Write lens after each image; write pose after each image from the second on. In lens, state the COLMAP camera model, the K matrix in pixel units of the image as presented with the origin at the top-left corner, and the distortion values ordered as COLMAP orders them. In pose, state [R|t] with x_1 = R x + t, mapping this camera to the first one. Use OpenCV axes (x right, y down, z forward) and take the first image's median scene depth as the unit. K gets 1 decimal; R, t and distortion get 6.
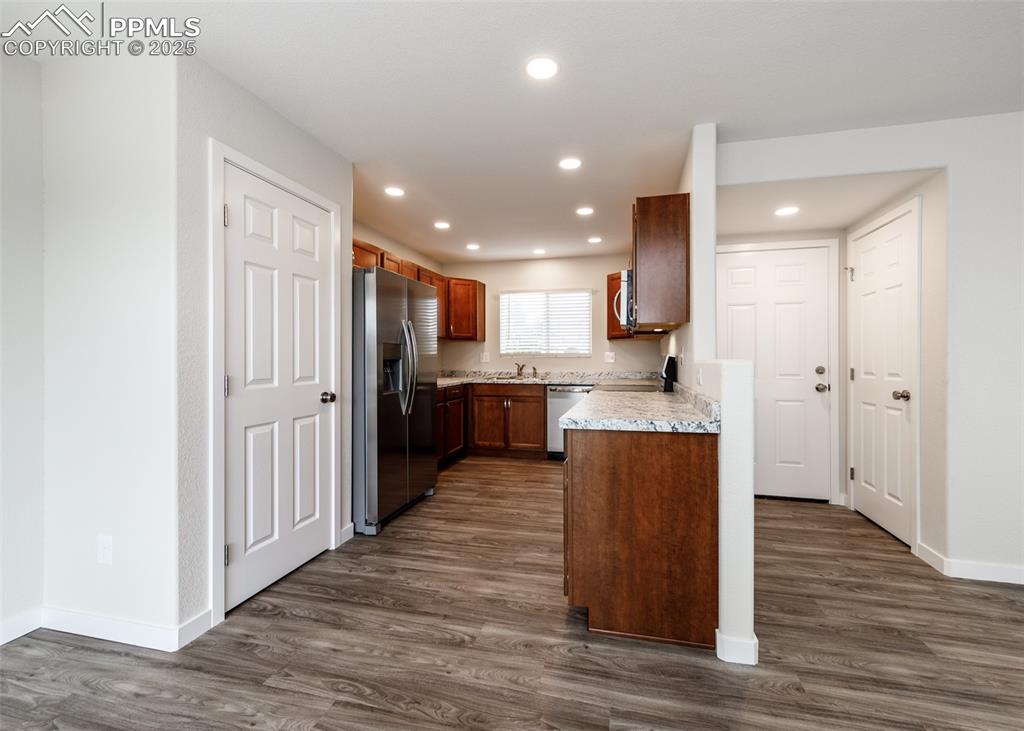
lens RADIAL K [[432.9, 0, 526.1], [0, 432.9, 358.0], [0, 0, 1]] dist [0.004558, -0.000573]
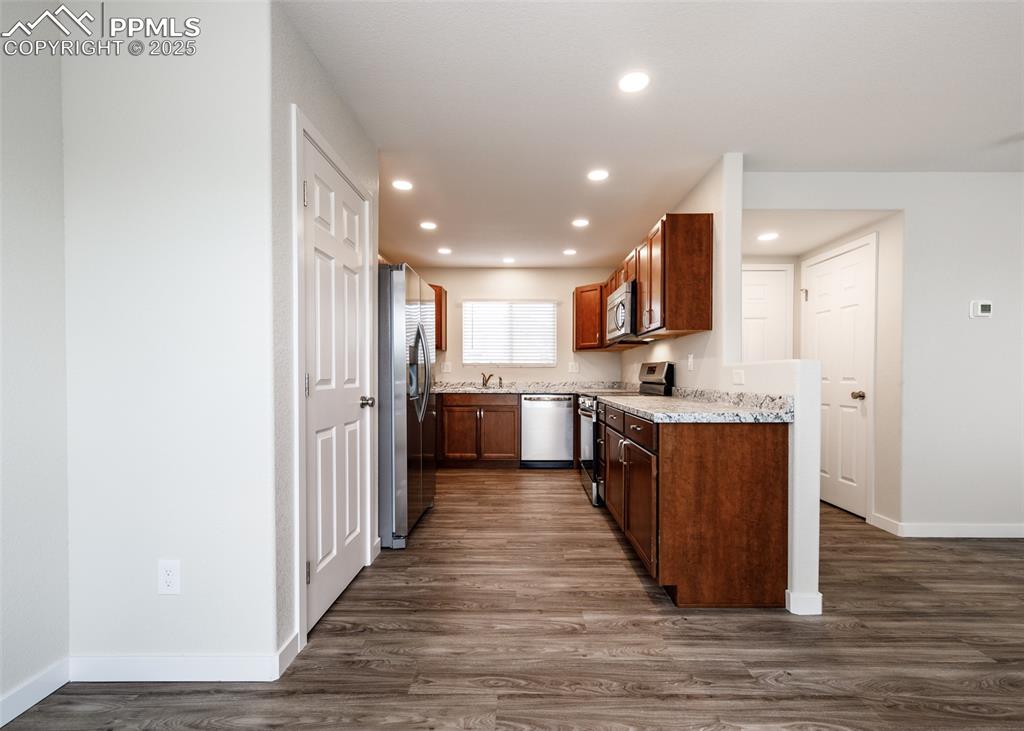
lens RADIAL K [[432.9, 0, 520.4], [0, 432.9, 385.4], [0, 0, 1]] dist [0.004558, -0.000573]
pose [[0.974909, -0.003945, 0.222571, -0.461080], [-0.001356, 0.999719, 0.023661, 0.041129], [-0.222601, -0.023369, 0.974629, 0.026367]]
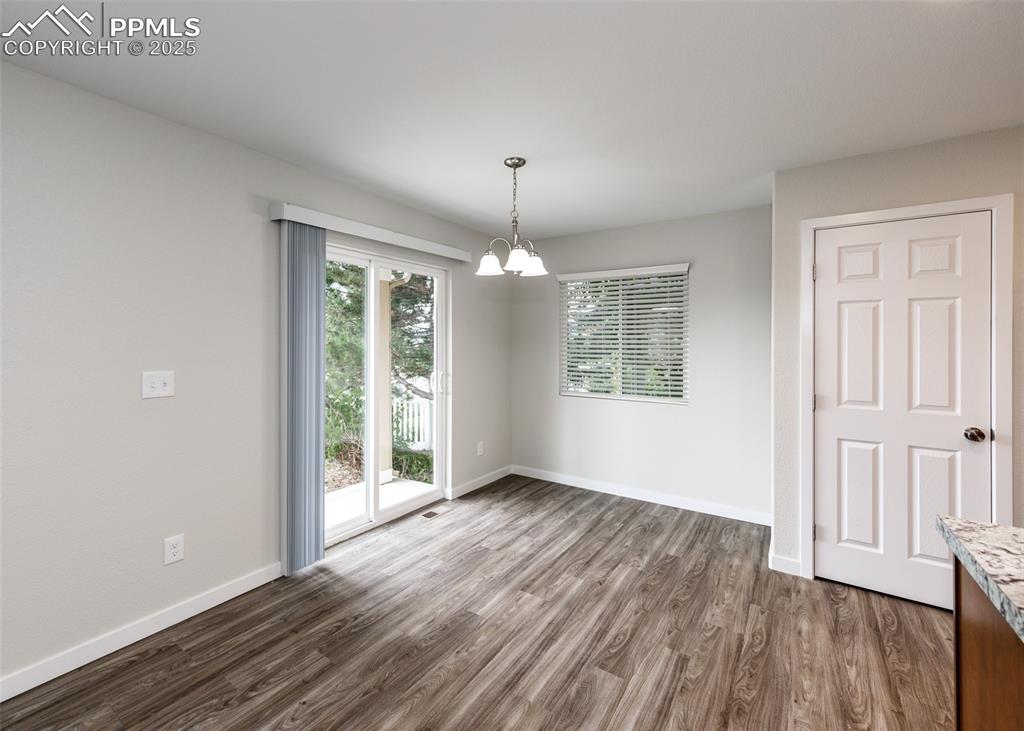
lens RADIAL K [[432.9, 0, 509.0], [0, 432.9, 338.6], [0, 0, 1]] dist [0.004558, -0.000573]
pose [[-0.342185, -0.011173, -0.939566, 0.871147], [-0.006079, 0.999935, -0.009677, -0.110189], [0.939613, 0.002400, -0.342231, 0.586286]]
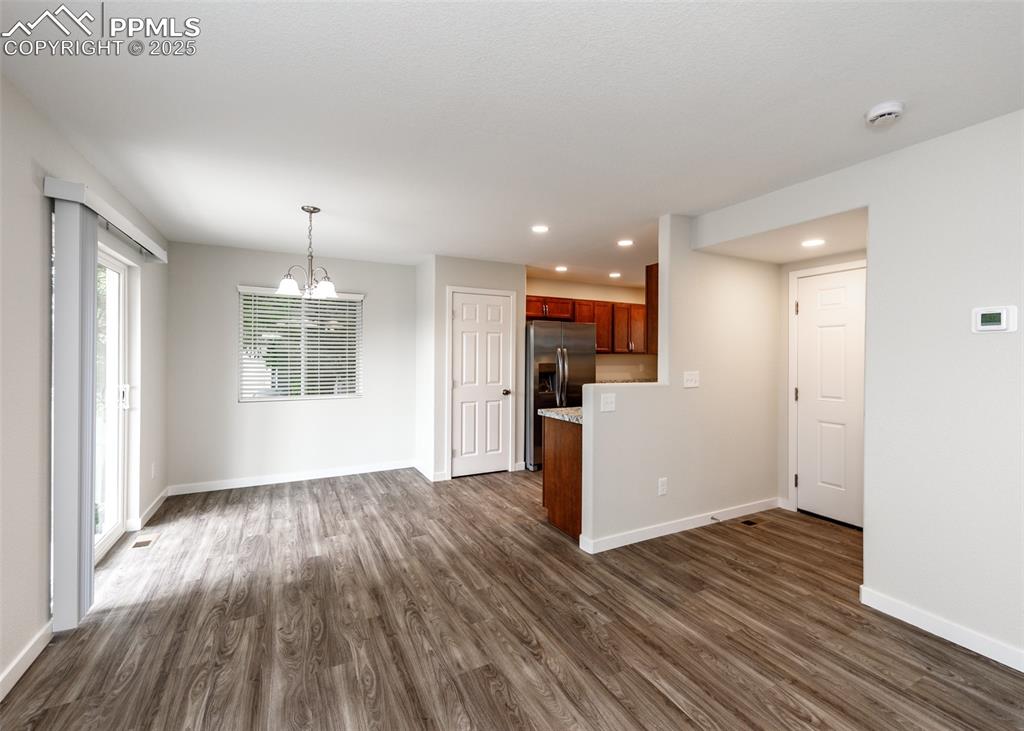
lens RADIAL K [[432.9, 0, 521.3], [0, 432.9, 365.3], [0, 0, 1]] dist [0.004558, -0.000573]
pose [[0.667544, 0.016252, -0.744393, 1.412556], [-0.004852, 0.999835, 0.017477, -0.093548], [0.744555, -0.008055, 0.667513, -0.351441]]
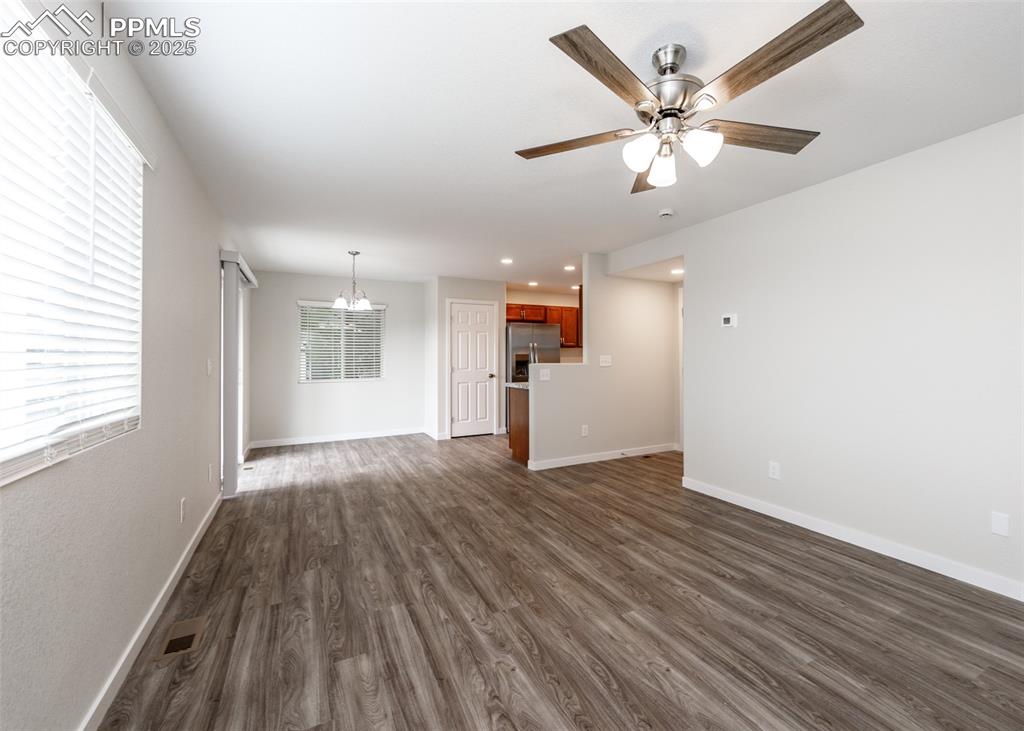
lens RADIAL K [[432.9, 0, 537.2], [0, 432.9, 358.8], [0, 0, 1]] dist [0.004558, -0.000573]
pose [[0.666246, -0.000064, -0.745732, 2.248727], [0.005891, 0.999969, 0.005177, -0.038166], [0.745709, -0.007842, 0.666226, -0.737746]]
